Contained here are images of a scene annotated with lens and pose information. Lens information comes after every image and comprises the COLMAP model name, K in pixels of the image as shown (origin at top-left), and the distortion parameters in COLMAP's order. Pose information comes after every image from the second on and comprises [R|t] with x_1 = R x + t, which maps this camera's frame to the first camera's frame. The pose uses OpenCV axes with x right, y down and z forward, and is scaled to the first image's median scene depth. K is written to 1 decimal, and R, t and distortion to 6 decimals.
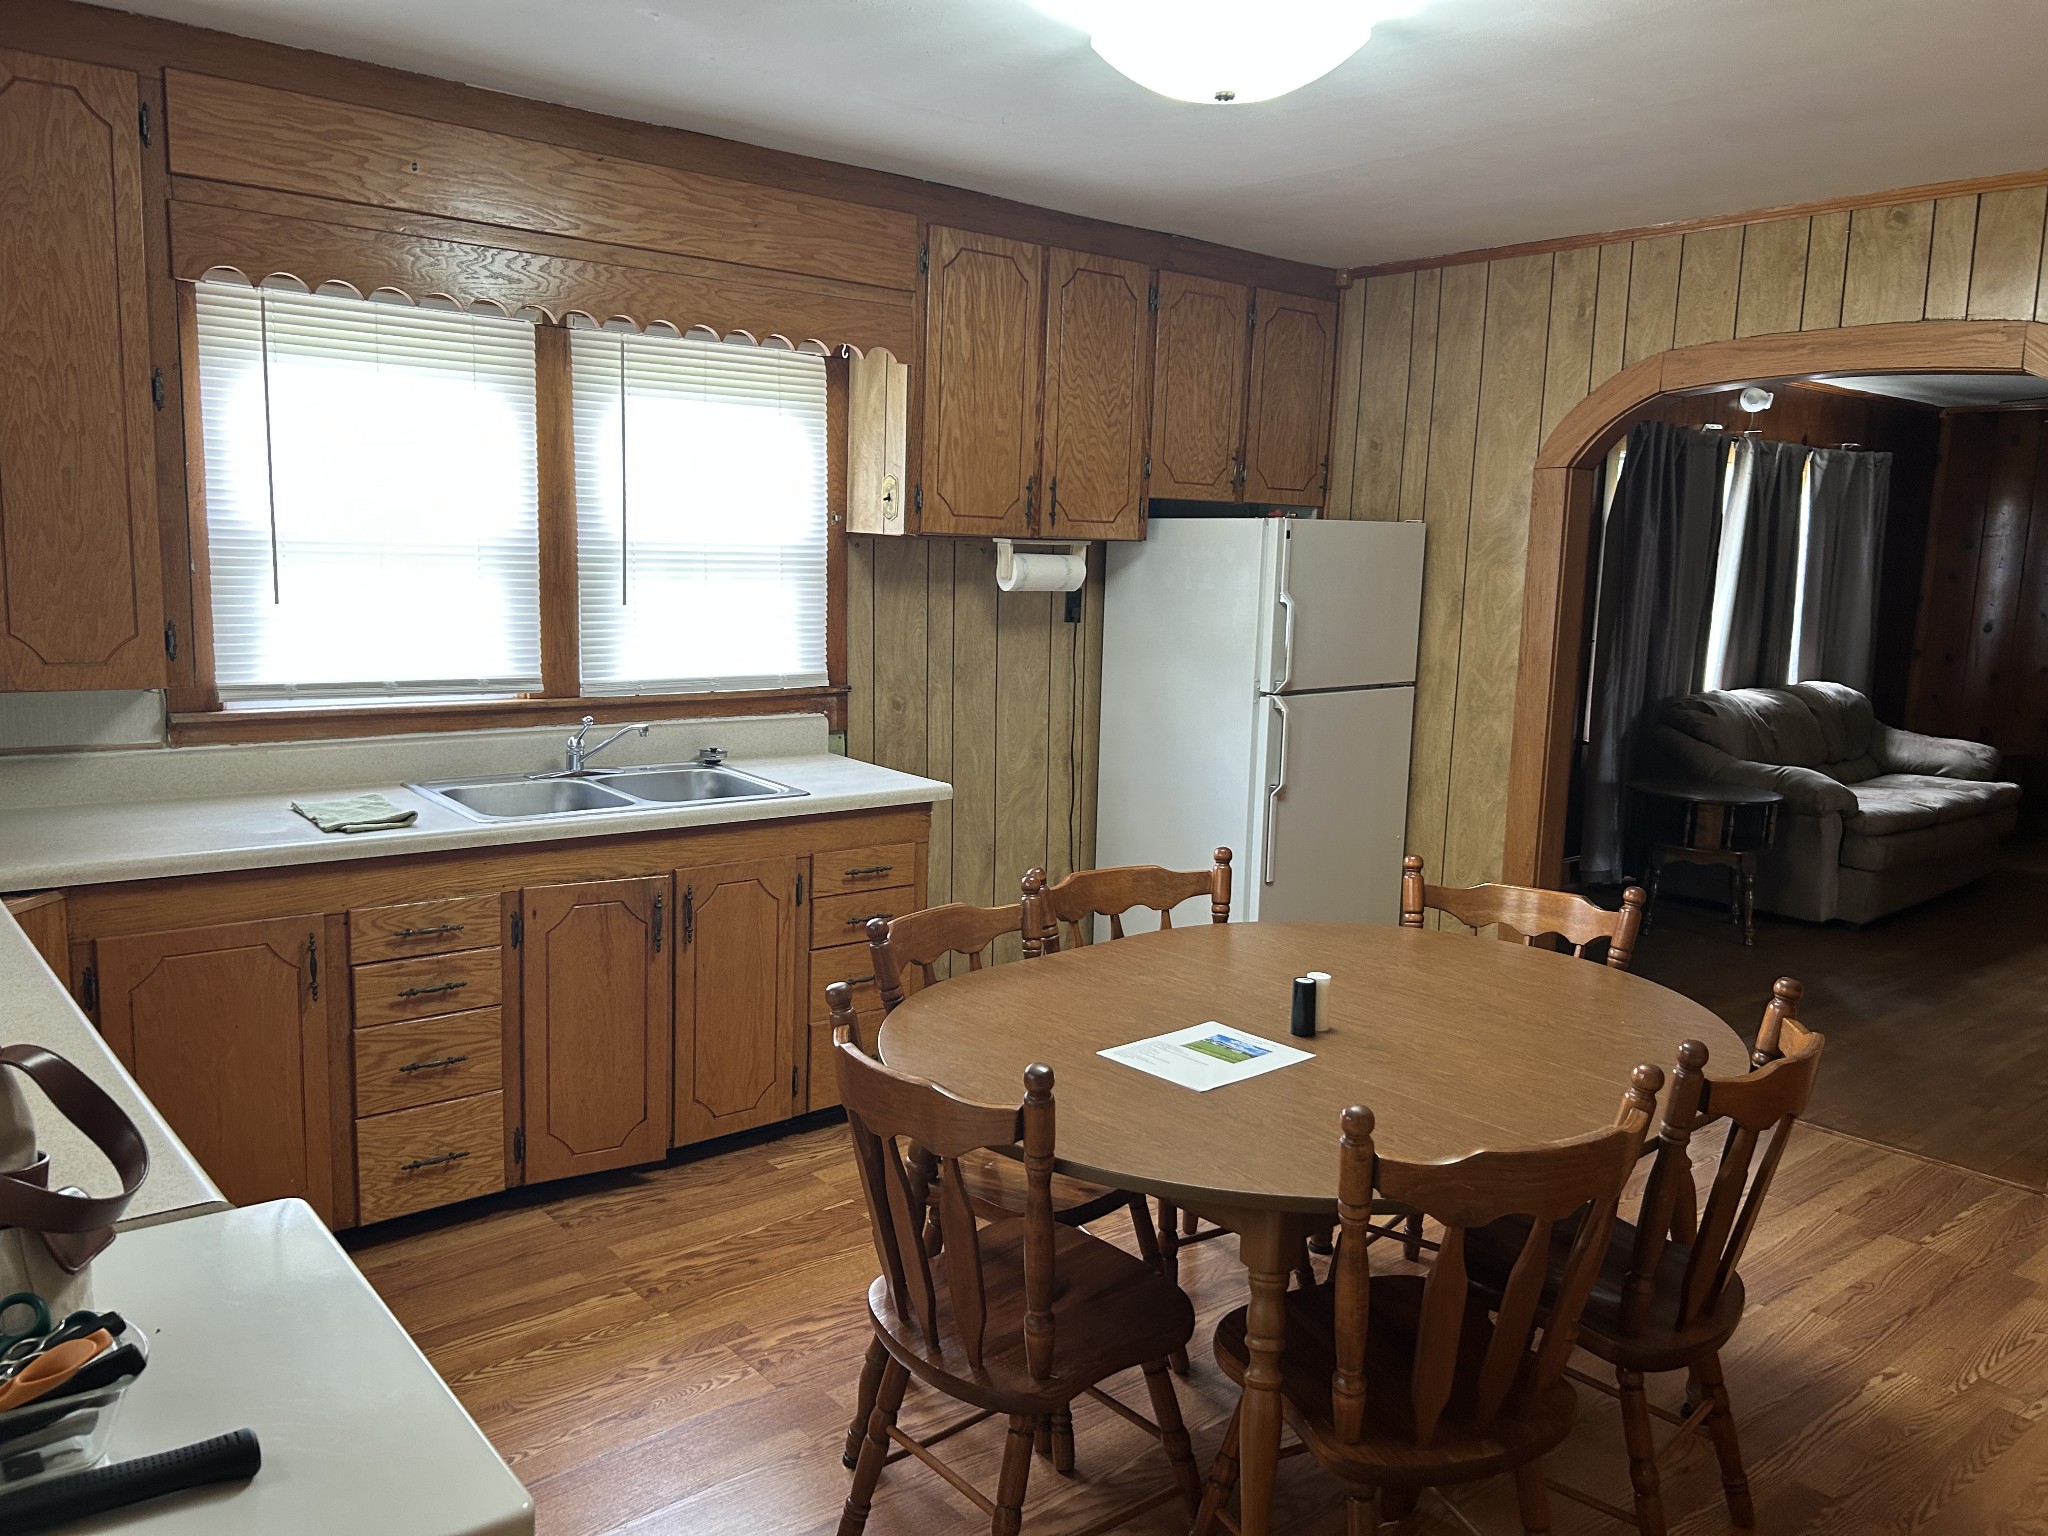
lens RADIAL K [[1525.5, 0, 1025.4], [0, 1525.5, 744.3], [0, 0, 1]] dist [0.053616, -0.068956]
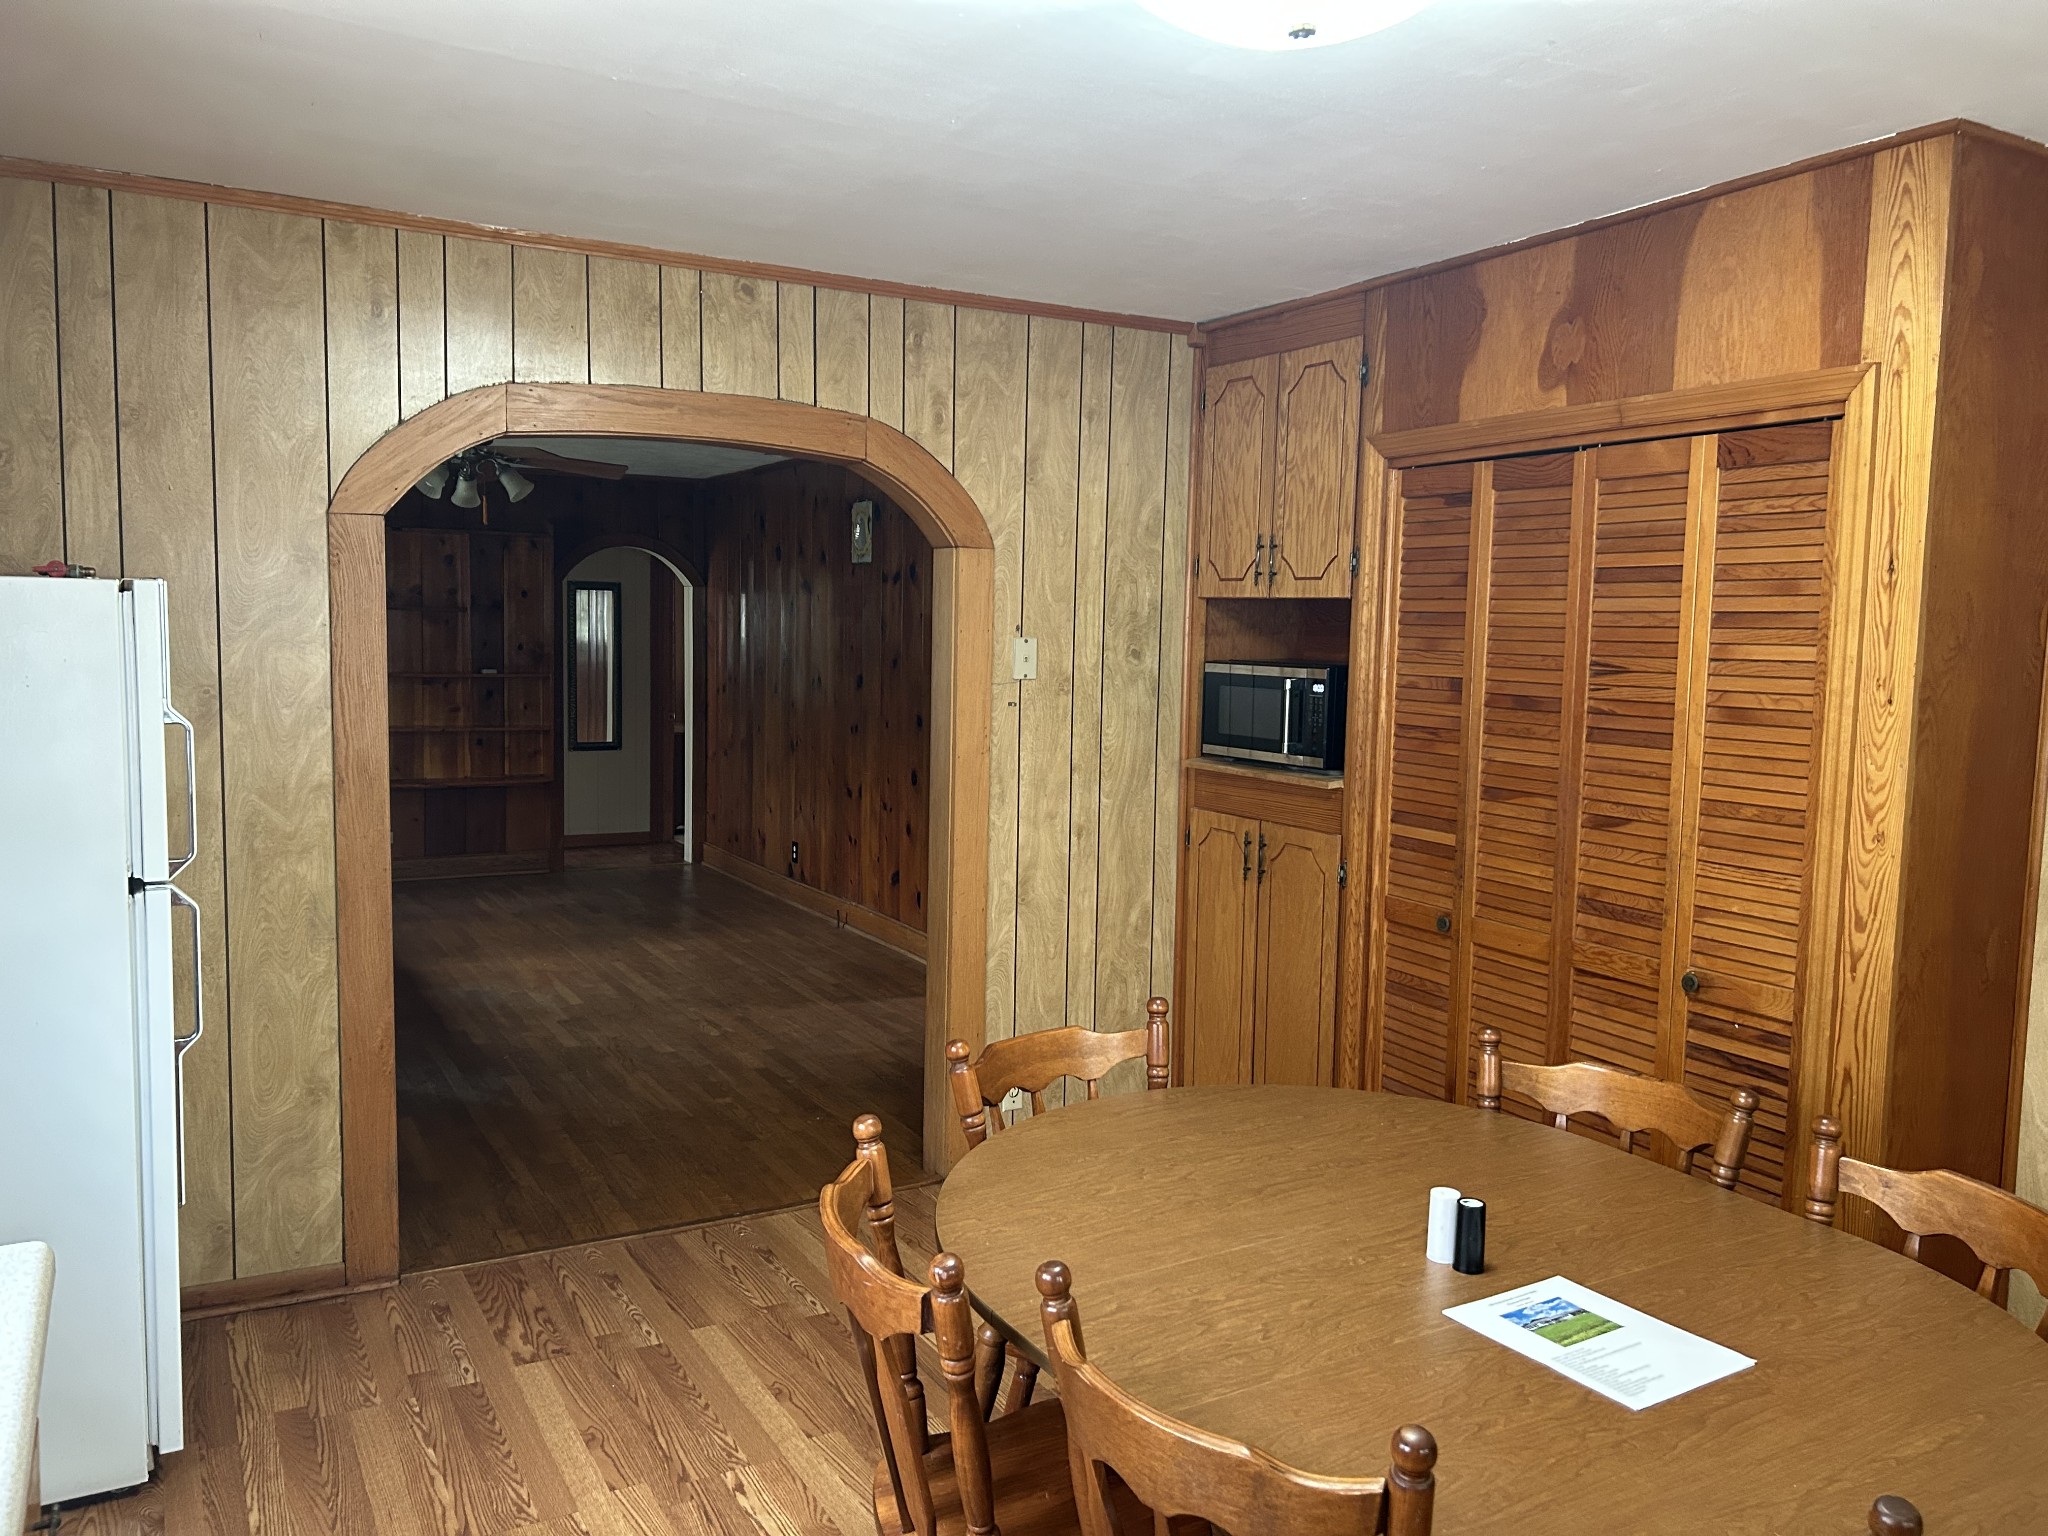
lens RADIAL K [[1525.5, 0, 1025.4], [0, 1525.5, 744.3], [0, 0, 1]] dist [0.053616, -0.068956]
pose [[0.192072, -0.102191, 0.976046, -0.331414], [0.113500, 0.990203, 0.081338, -0.093884], [-0.974795, 0.095158, 0.201789, 0.548100]]
